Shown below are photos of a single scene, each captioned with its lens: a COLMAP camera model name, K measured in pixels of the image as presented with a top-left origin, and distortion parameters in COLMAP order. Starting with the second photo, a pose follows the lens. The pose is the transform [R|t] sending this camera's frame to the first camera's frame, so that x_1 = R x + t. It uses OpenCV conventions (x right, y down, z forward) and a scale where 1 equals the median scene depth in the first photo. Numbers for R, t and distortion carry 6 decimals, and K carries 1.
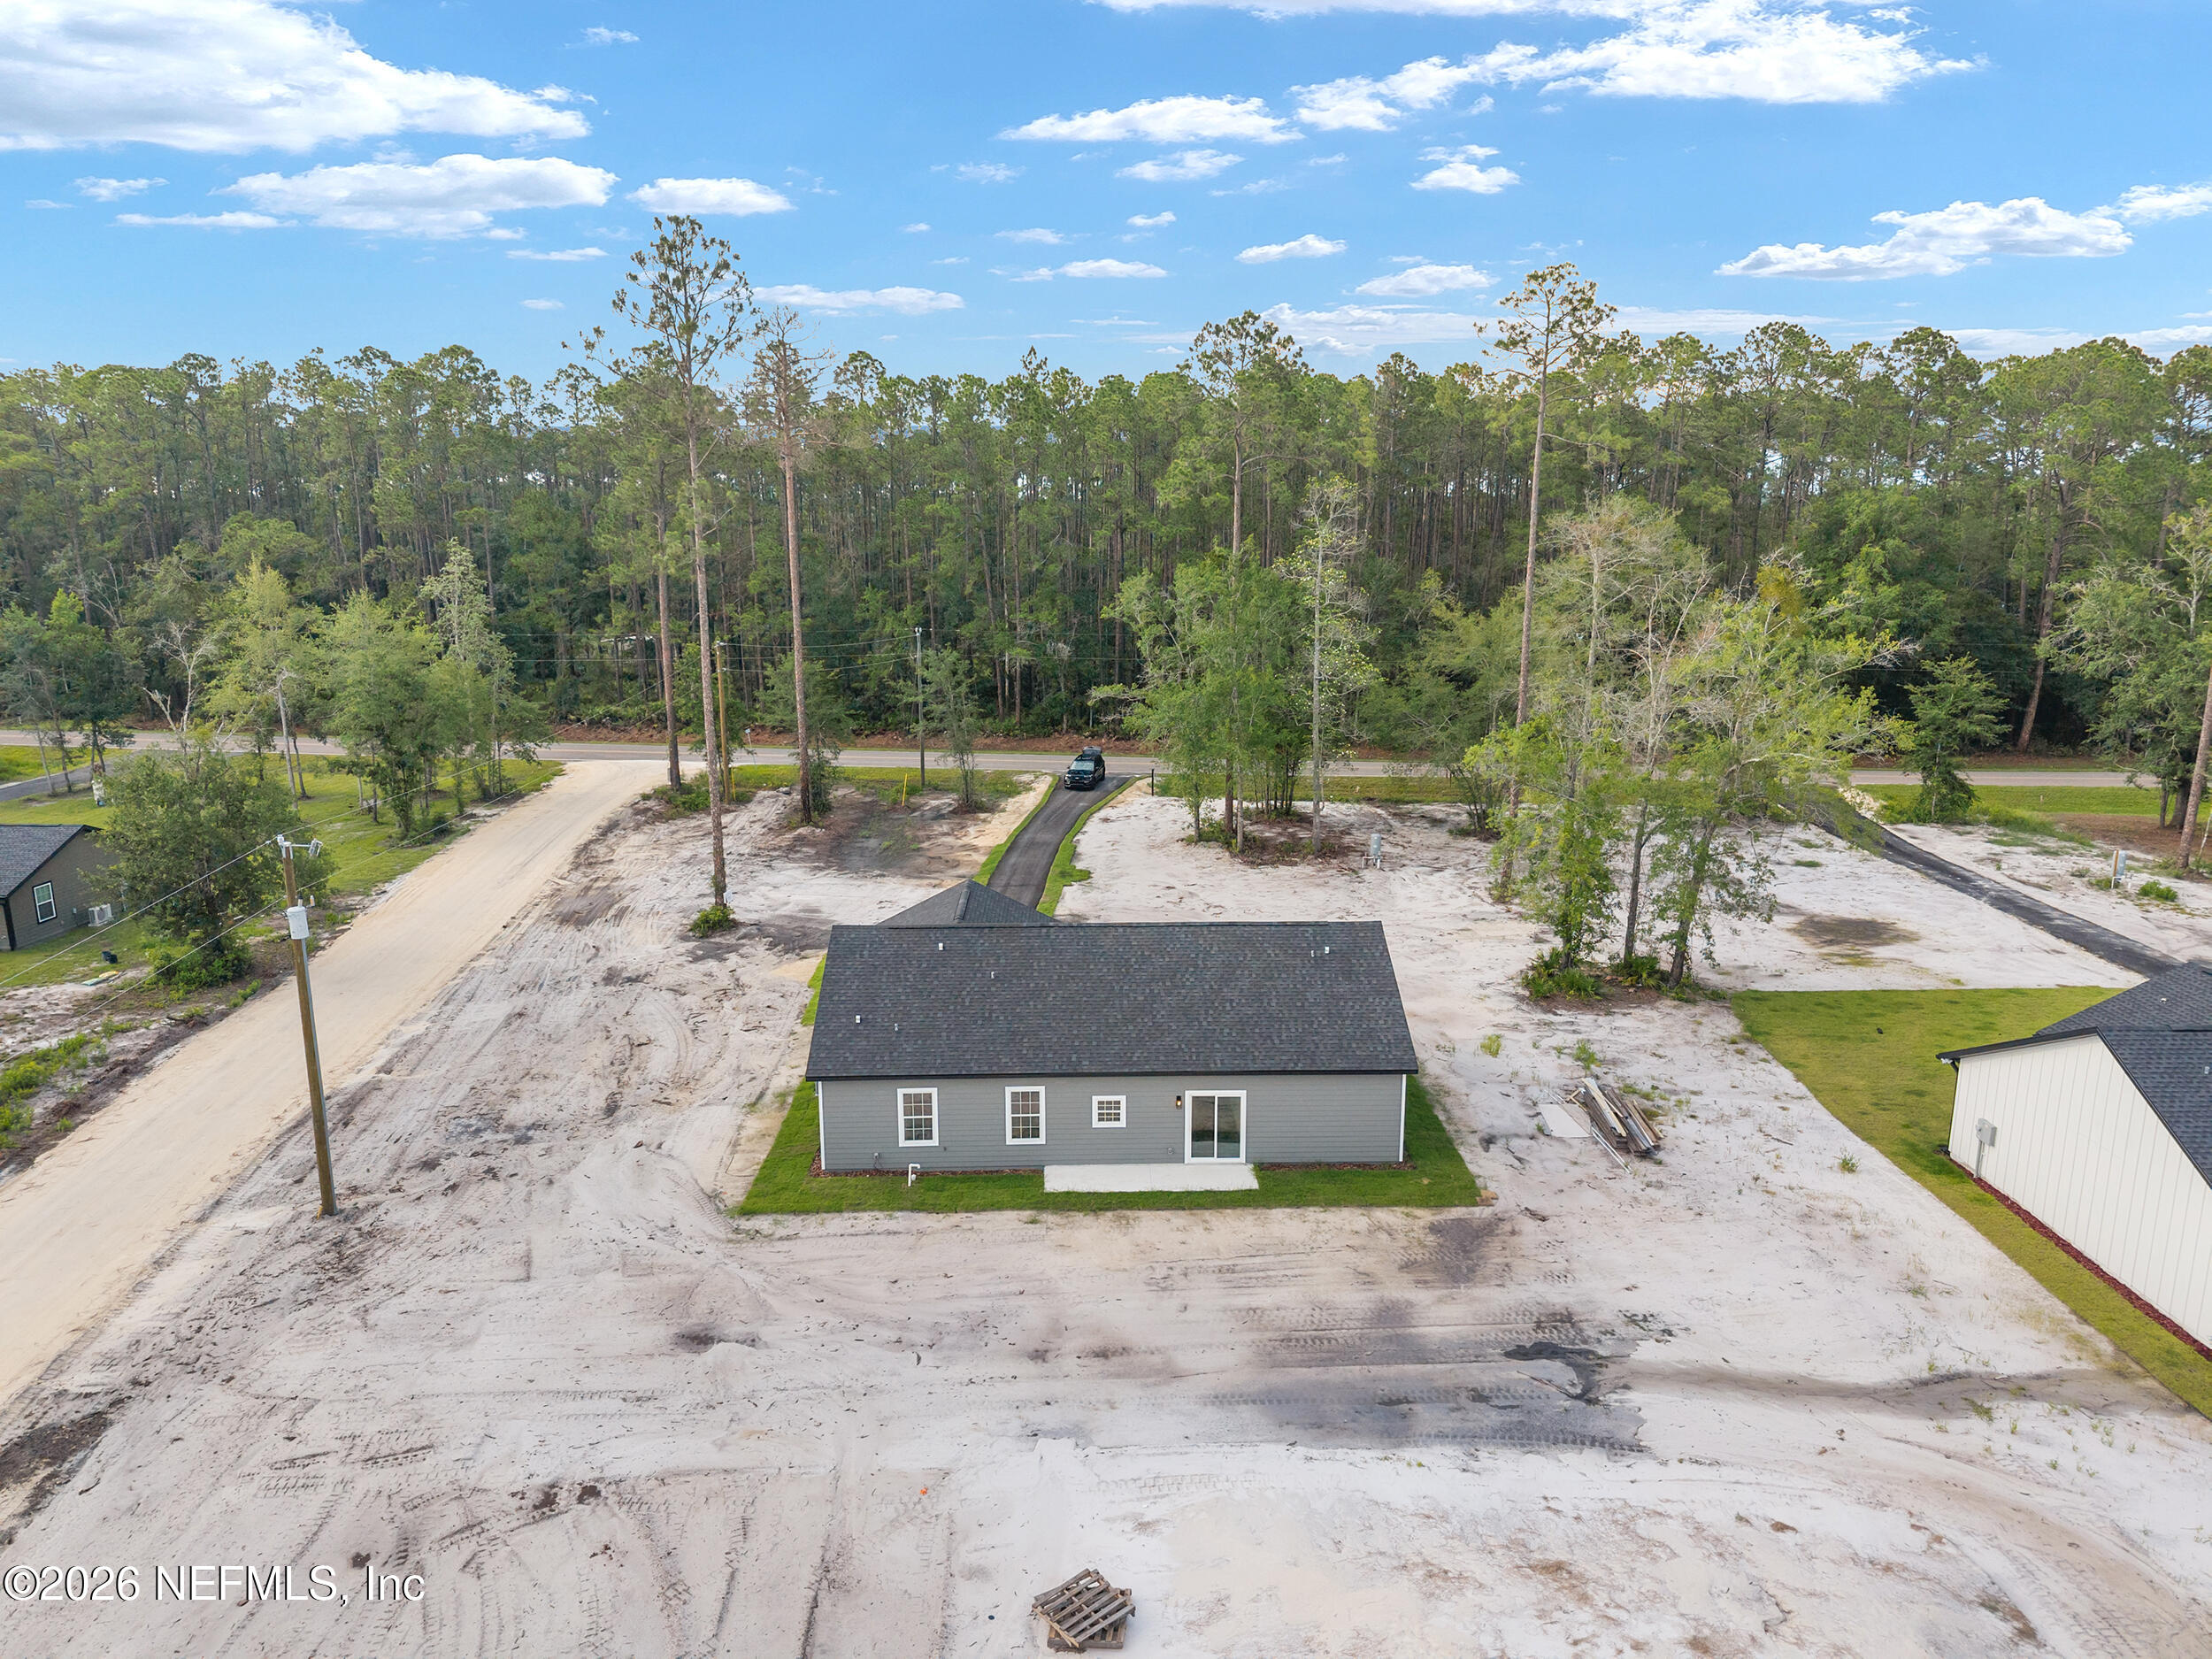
lens RADIAL K [[1486.9, 0, 1114.0], [0, 1486.9, 781.5], [0, 0, 1]] dist [0.017120, -0.021287]
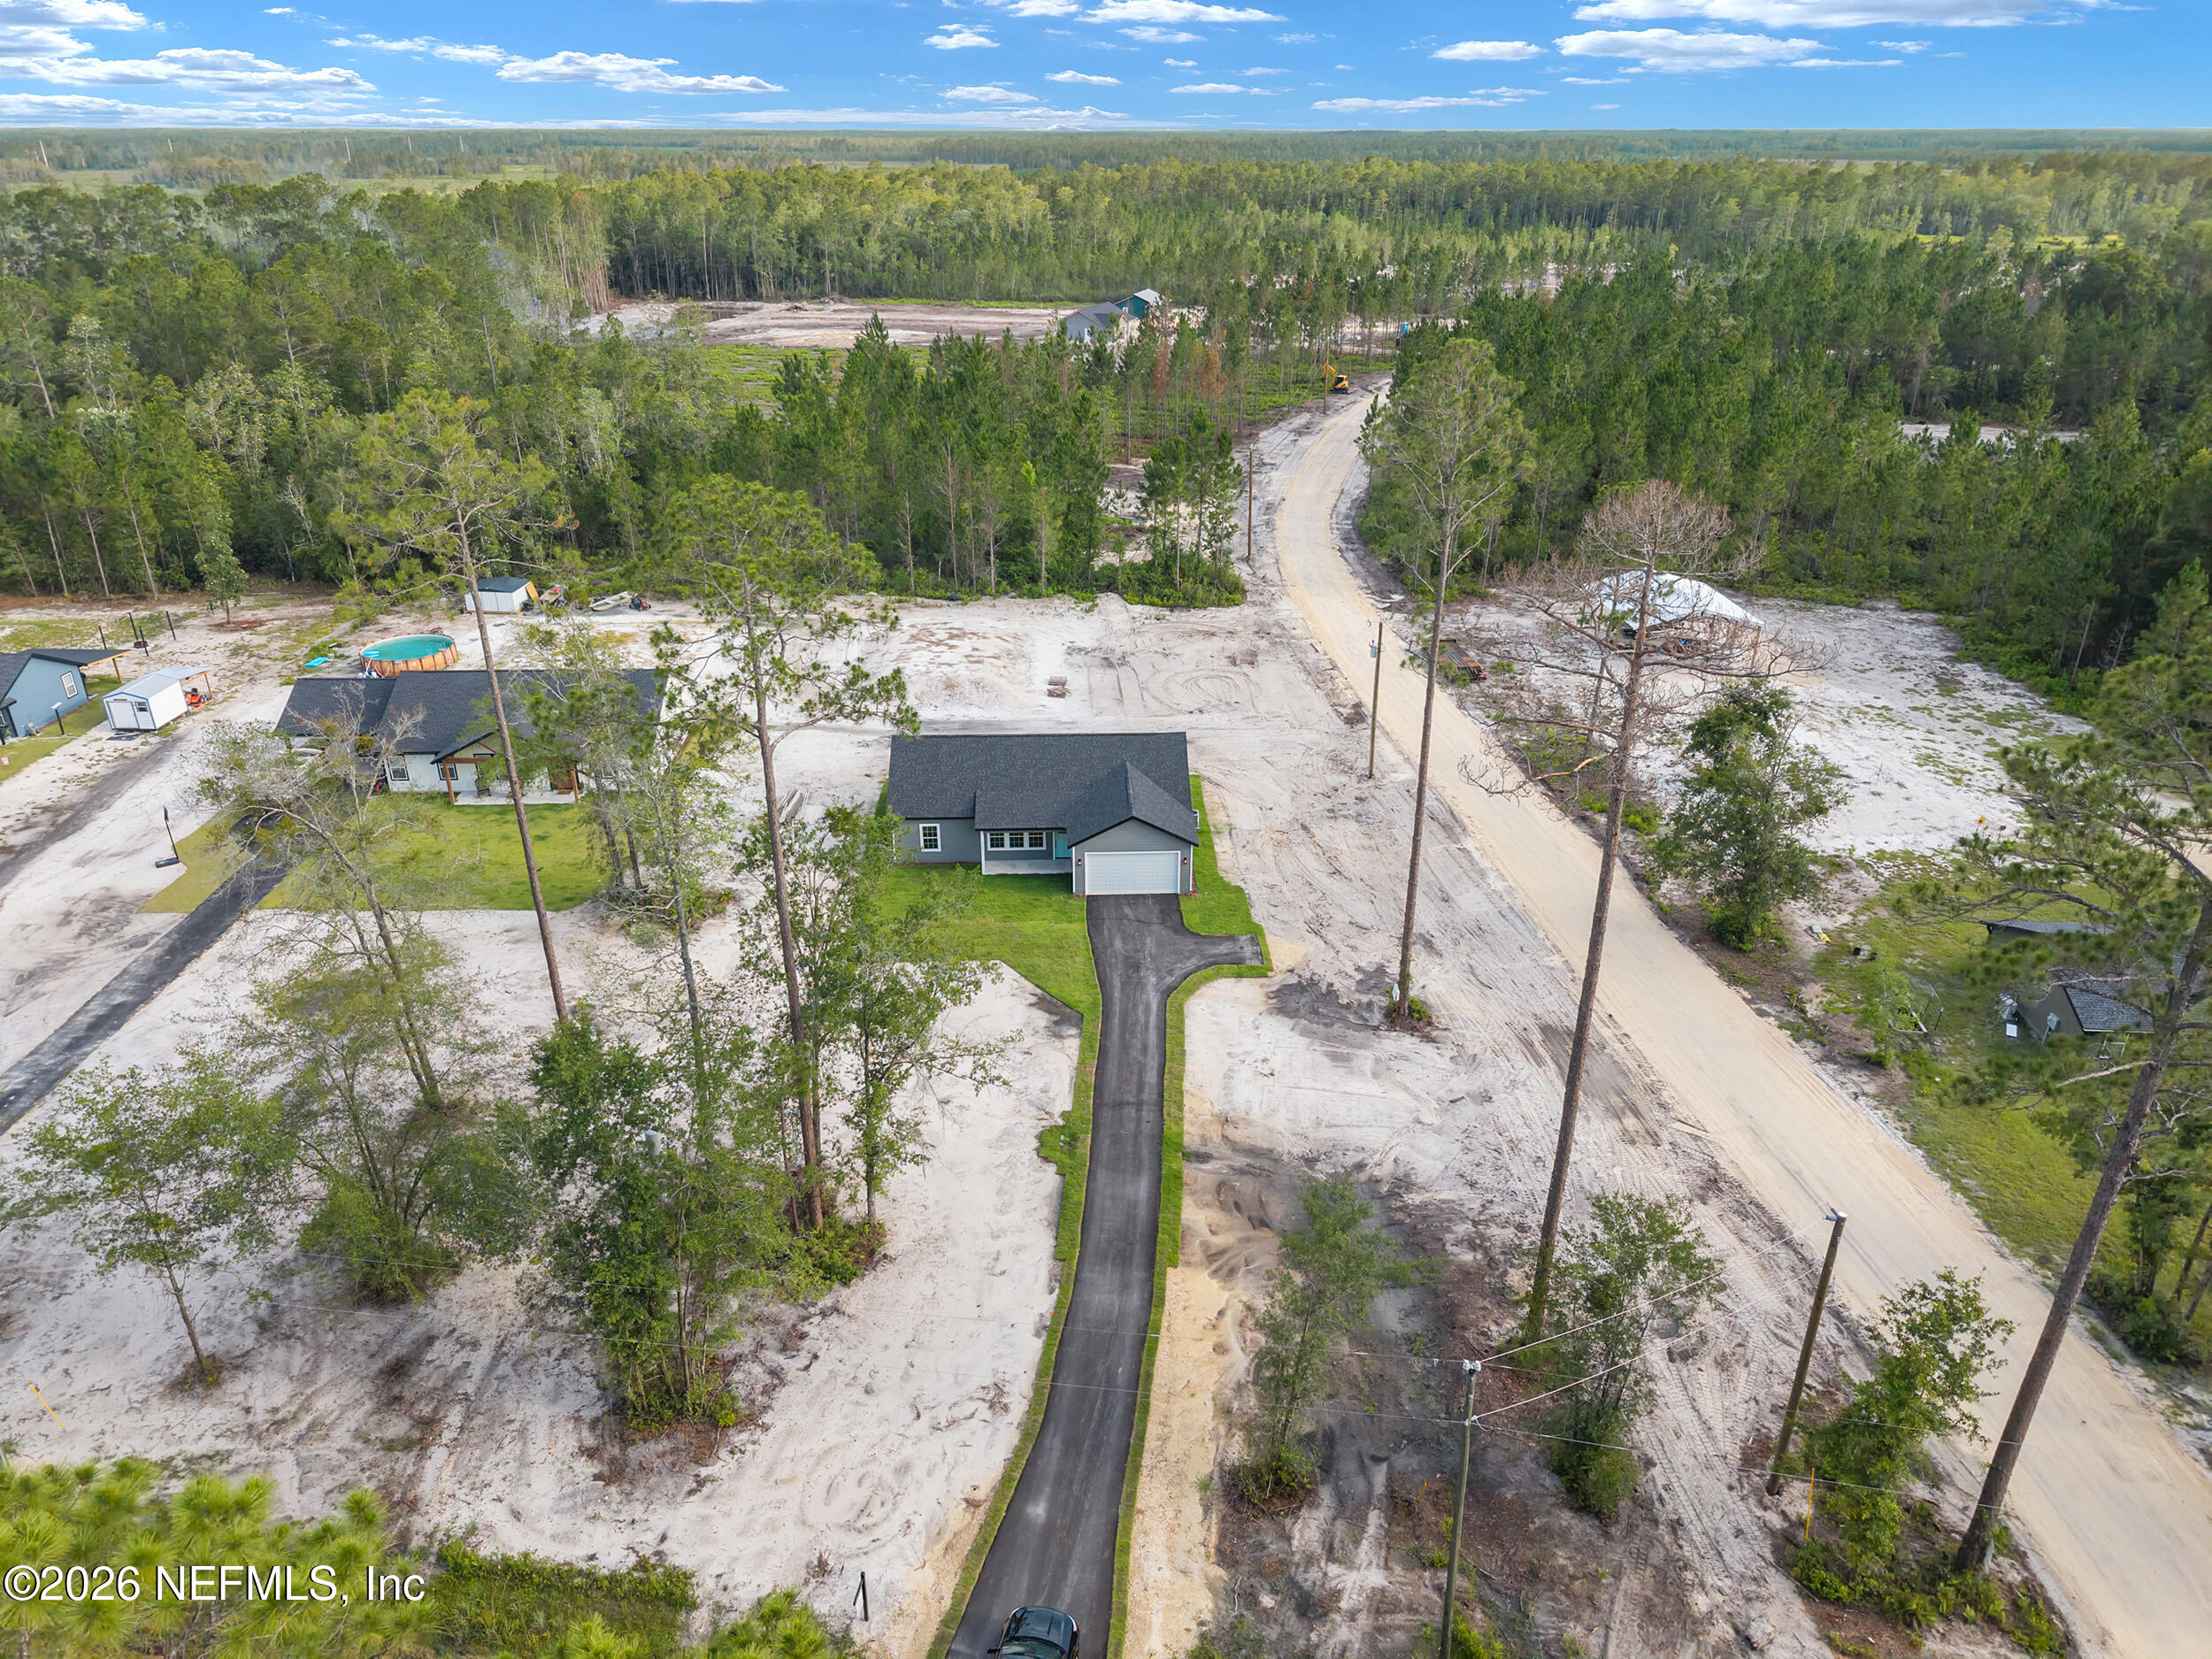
lens RADIAL K [[1486.9, 0, 1112.1], [0, 1486.9, 846.6], [0, 0, 1]] dist [0.017120, -0.021287]
pose [[-0.999994, 0.000396, -0.003313, -0.097845], [-0.001642, 0.805902, 0.592047, -0.986700], [0.002904, 0.592049, -0.805897, 2.858857]]
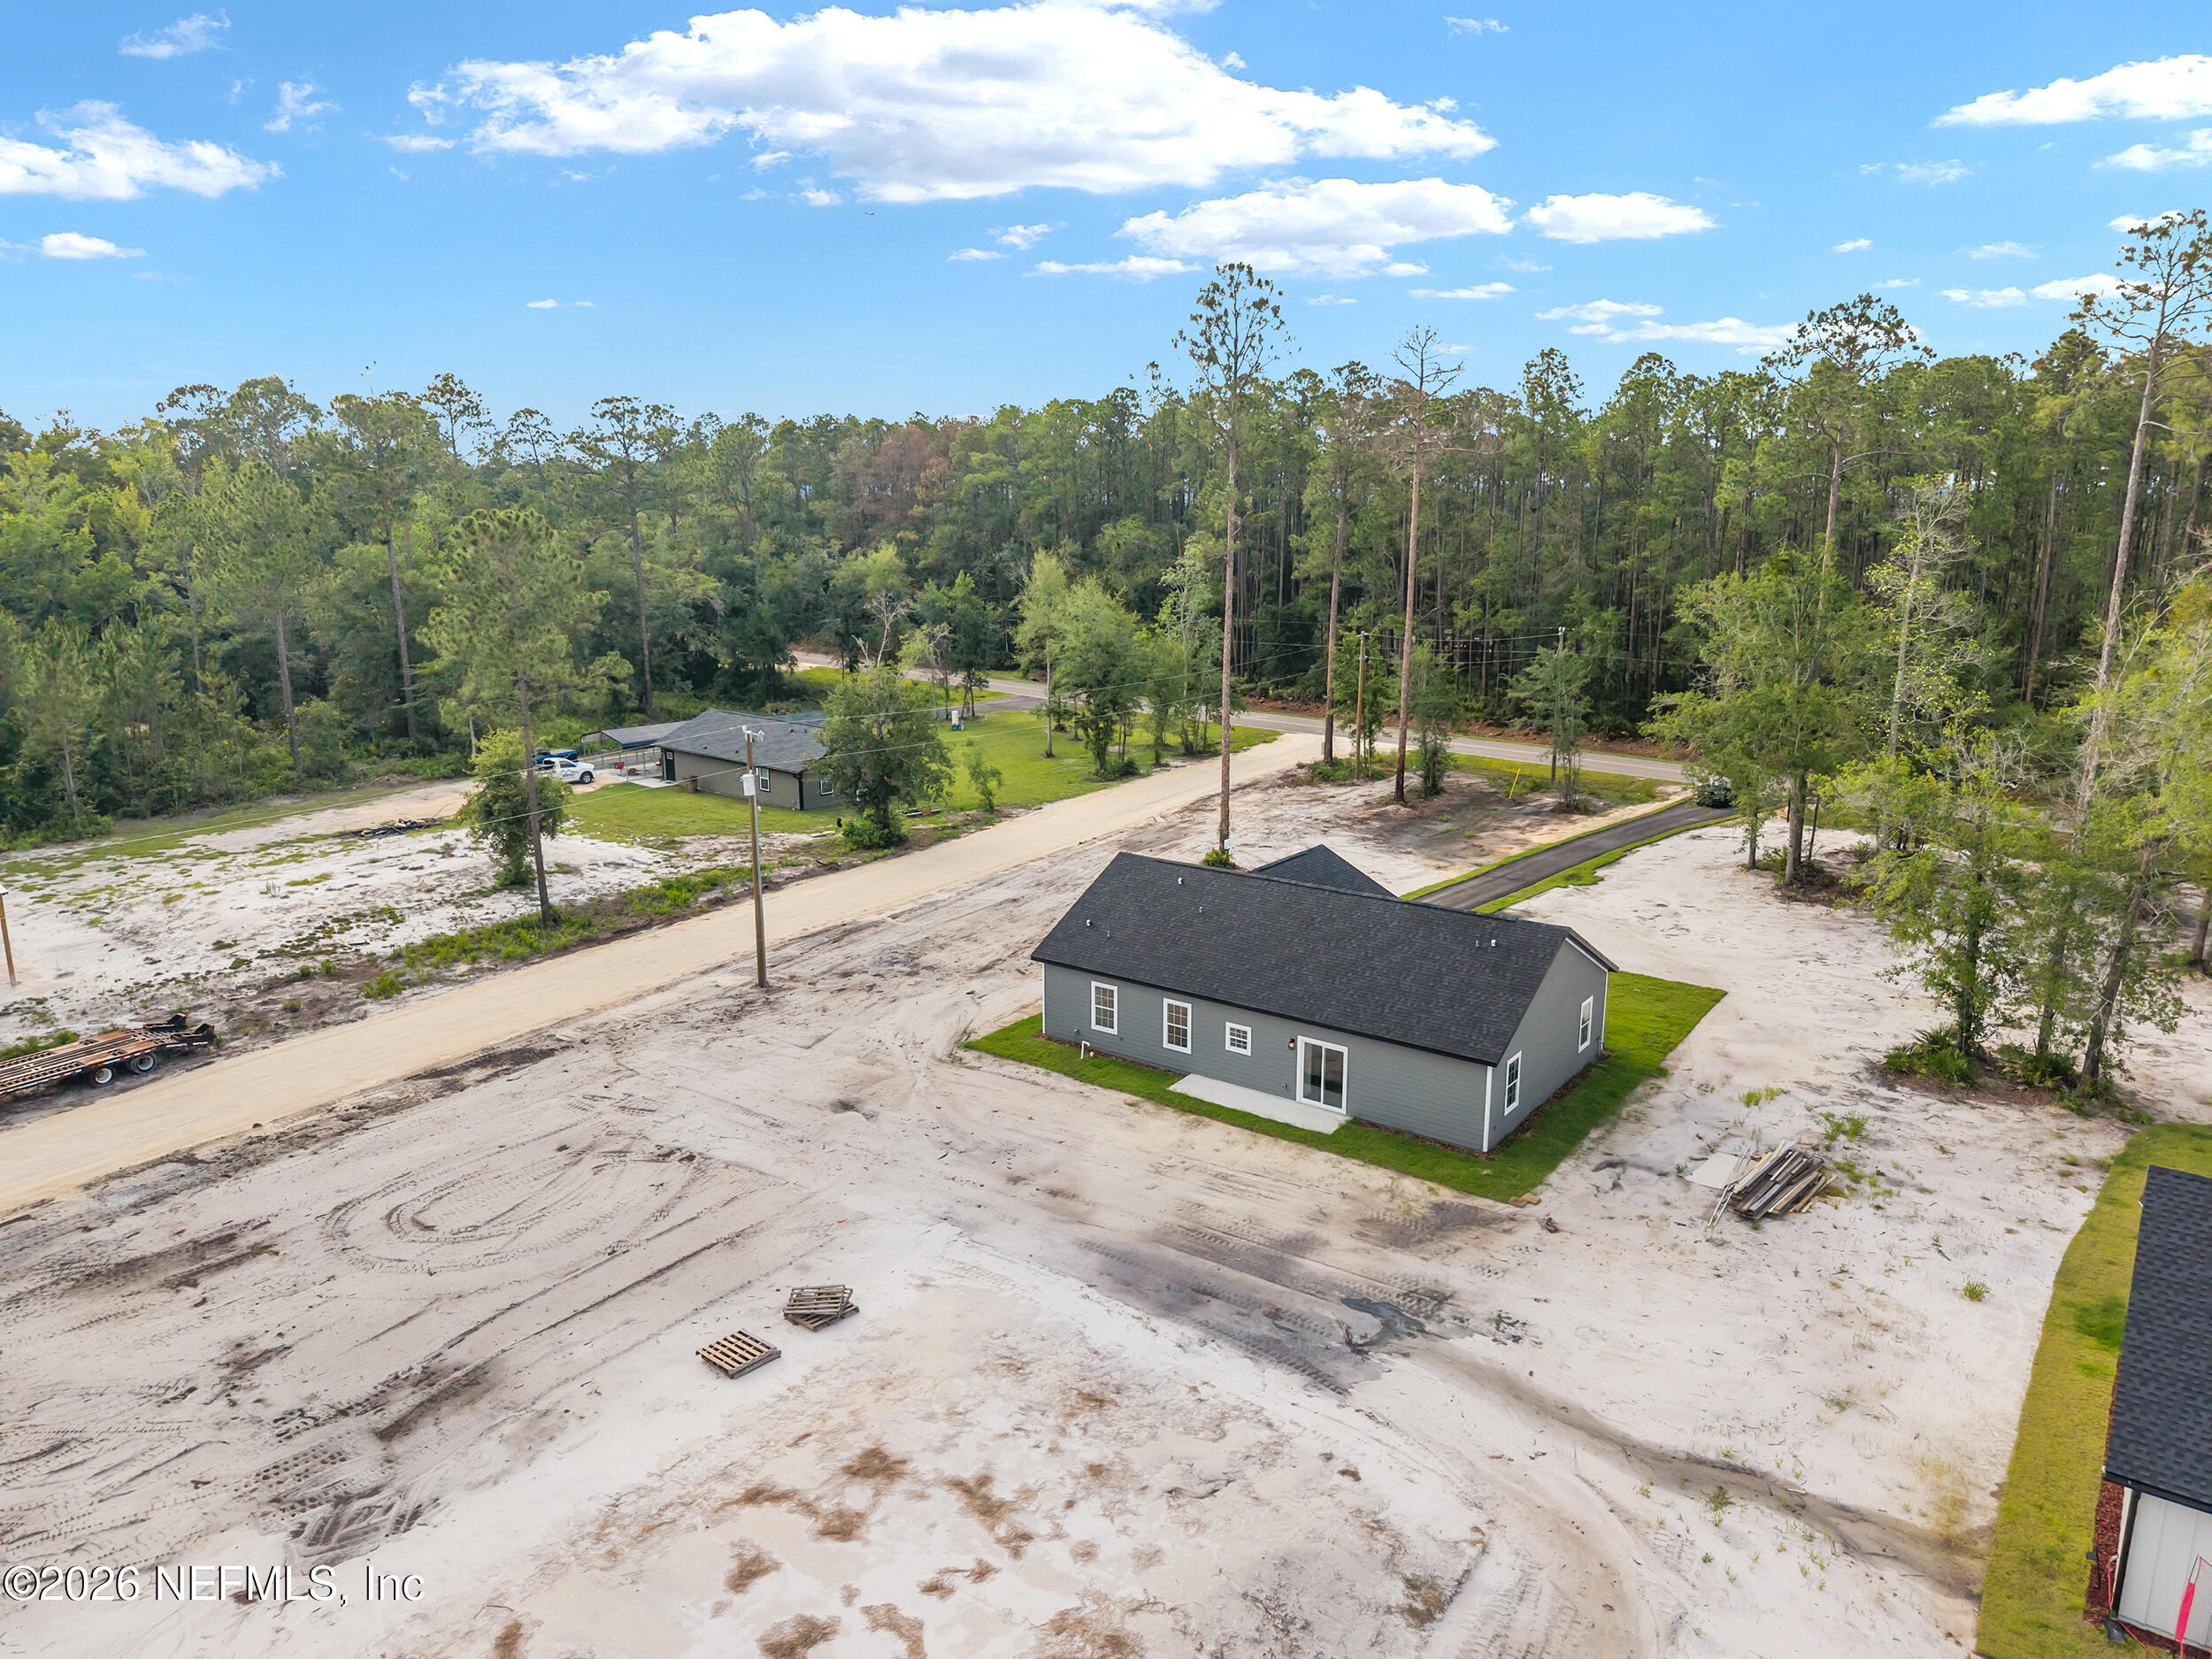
lens RADIAL K [[1486.9, 0, 1114.8], [0, 1486.9, 775.5], [0, 0, 1]] dist [0.017120, -0.021287]
pose [[0.790904, 0.109889, -0.601993, 0.588010], [-0.113226, 0.993037, 0.032513, -0.004927], [0.601374, 0.042447, 0.797839, 0.023320]]
